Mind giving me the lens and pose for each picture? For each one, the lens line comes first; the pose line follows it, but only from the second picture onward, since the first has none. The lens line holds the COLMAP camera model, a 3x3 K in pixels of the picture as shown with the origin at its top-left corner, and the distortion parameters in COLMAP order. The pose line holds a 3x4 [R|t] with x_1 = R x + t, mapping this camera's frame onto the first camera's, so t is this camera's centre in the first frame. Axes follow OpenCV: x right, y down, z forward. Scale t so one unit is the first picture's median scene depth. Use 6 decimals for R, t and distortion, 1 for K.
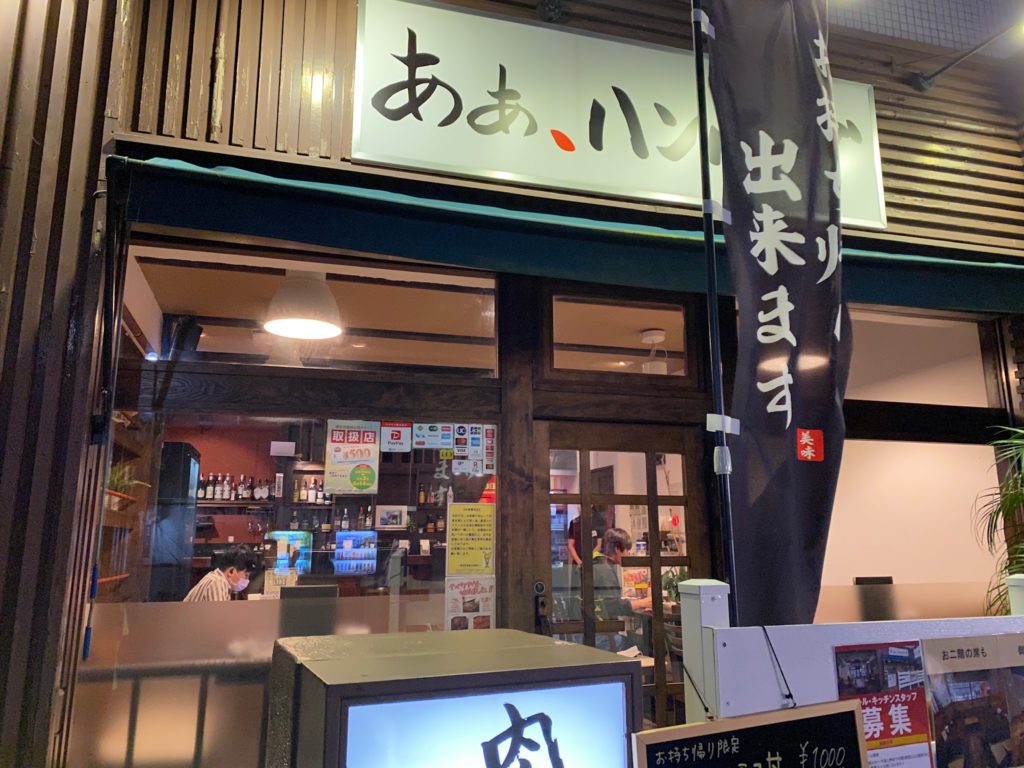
lens RADIAL K [[775.6, 0, 519.1], [0, 775.6, 384.0], [0, 0, 1]] dist [0.006079, -0.000412]
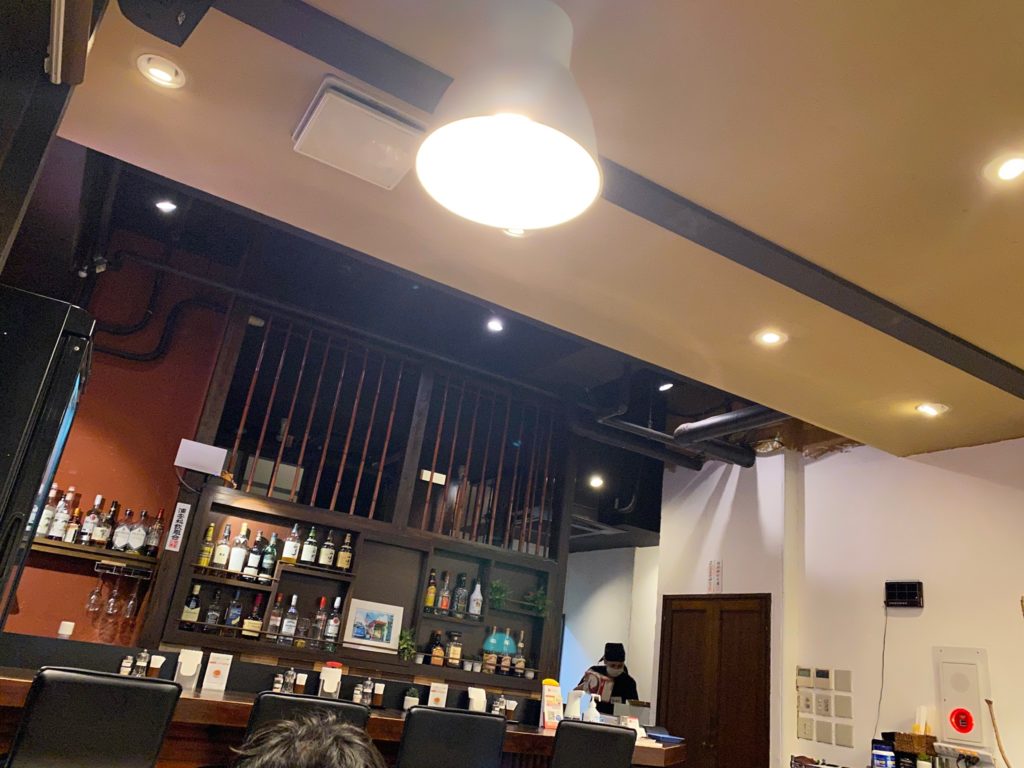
lens RADIAL K [[775.6, 0, 504.8], [0, 775.6, 376.9], [0, 0, 1]] dist [0.006079, -0.000412]
pose [[0.961966, 0.209387, 0.175438, -0.209163], [-0.178999, 0.968306, -0.174194, 0.083977], [-0.206352, 0.136166, 0.968957, 0.445109]]
